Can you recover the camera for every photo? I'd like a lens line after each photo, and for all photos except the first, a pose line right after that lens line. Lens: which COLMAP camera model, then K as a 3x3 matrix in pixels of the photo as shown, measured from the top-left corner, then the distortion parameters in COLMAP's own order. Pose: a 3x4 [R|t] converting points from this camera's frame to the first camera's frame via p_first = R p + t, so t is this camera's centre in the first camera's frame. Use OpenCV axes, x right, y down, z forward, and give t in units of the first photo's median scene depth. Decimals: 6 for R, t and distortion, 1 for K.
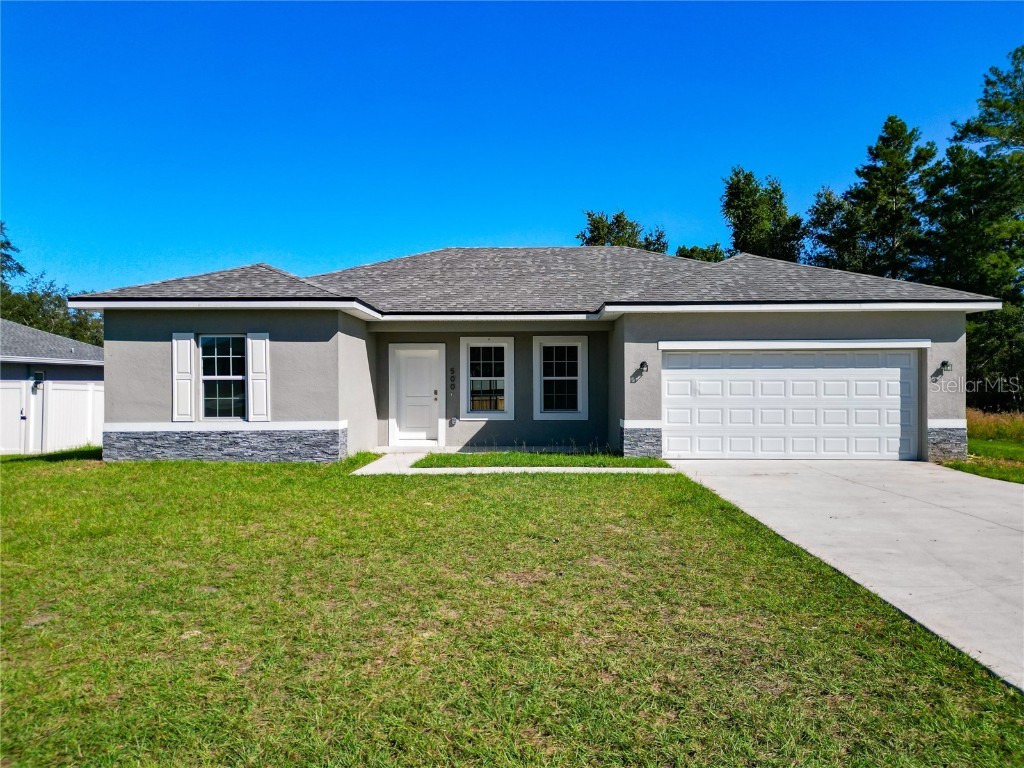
lens RADIAL K [[741.7, 0, 508.0], [0, 741.7, 381.2], [0, 0, 1]] dist [0.057234, -0.096230]
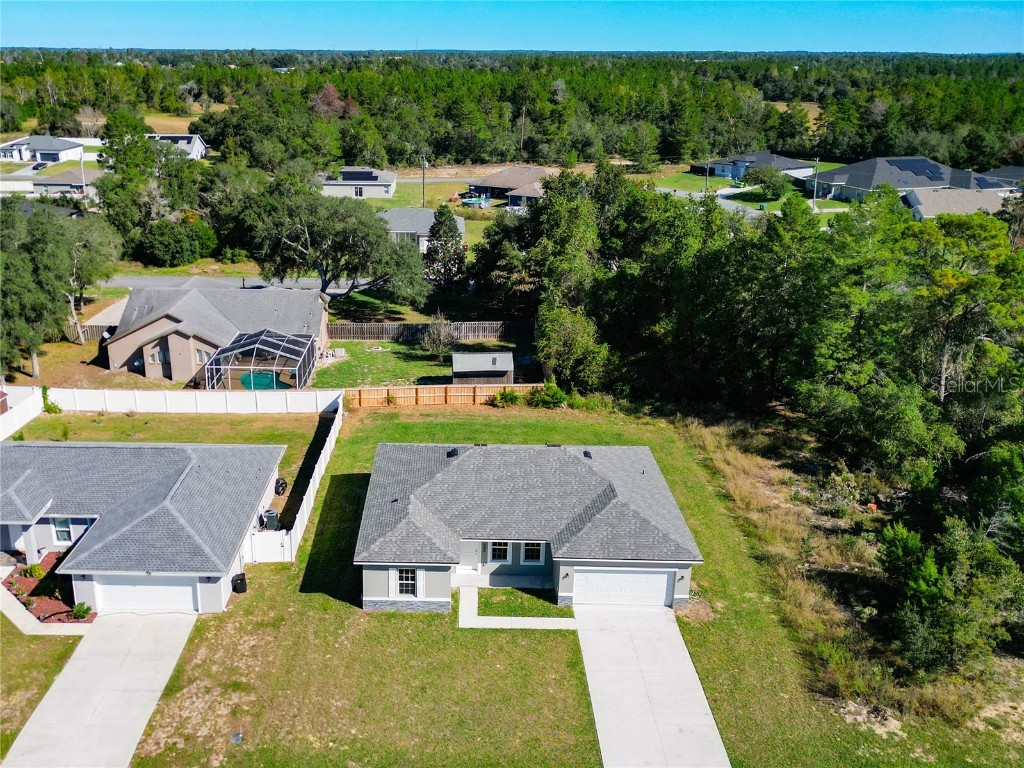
lens RADIAL K [[922.3, 0, 429.4], [0, 922.3, 345.1], [0, 0, 1]] dist [0.007942, -0.011991]
pose [[0.999927, 0.011960, -0.001838, -0.295786], [-0.010851, 0.953479, 0.301265, -1.729457], [0.005355, -0.301223, 0.953539, -1.799621]]
